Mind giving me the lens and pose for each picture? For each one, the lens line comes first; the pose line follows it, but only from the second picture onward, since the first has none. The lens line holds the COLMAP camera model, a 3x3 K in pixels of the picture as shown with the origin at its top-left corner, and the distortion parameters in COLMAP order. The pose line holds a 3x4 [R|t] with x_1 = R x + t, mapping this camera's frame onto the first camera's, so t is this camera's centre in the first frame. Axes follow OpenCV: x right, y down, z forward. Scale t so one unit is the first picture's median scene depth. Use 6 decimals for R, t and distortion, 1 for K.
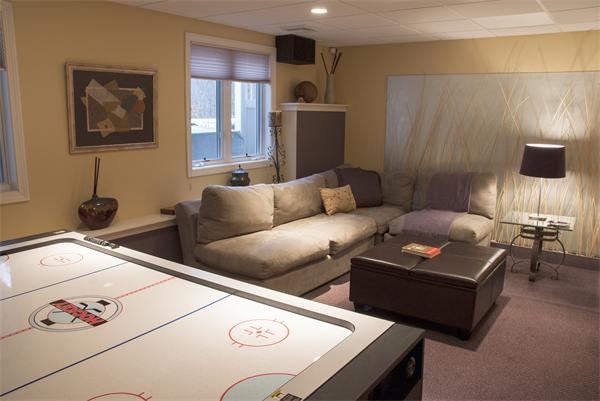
lens RADIAL K [[502.9, 0, 298.8], [0, 502.9, 198.3], [0, 0, 1]] dist [-0.111186, 0.019796]
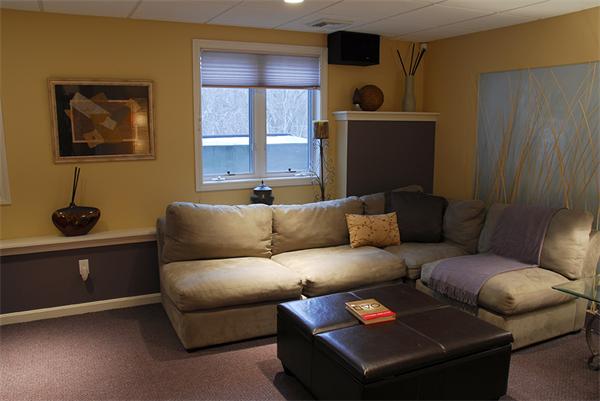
lens RADIAL K [[502.9, 0, 299.7], [0, 502.9, 205.3], [0, 0, 1]] dist [-0.111186, 0.019796]
pose [[0.863196, 0.070361, -0.499941, 0.403290], [-0.075517, 0.997095, 0.009942, -0.037596], [0.499188, 0.029172, 0.866002, 0.259132]]
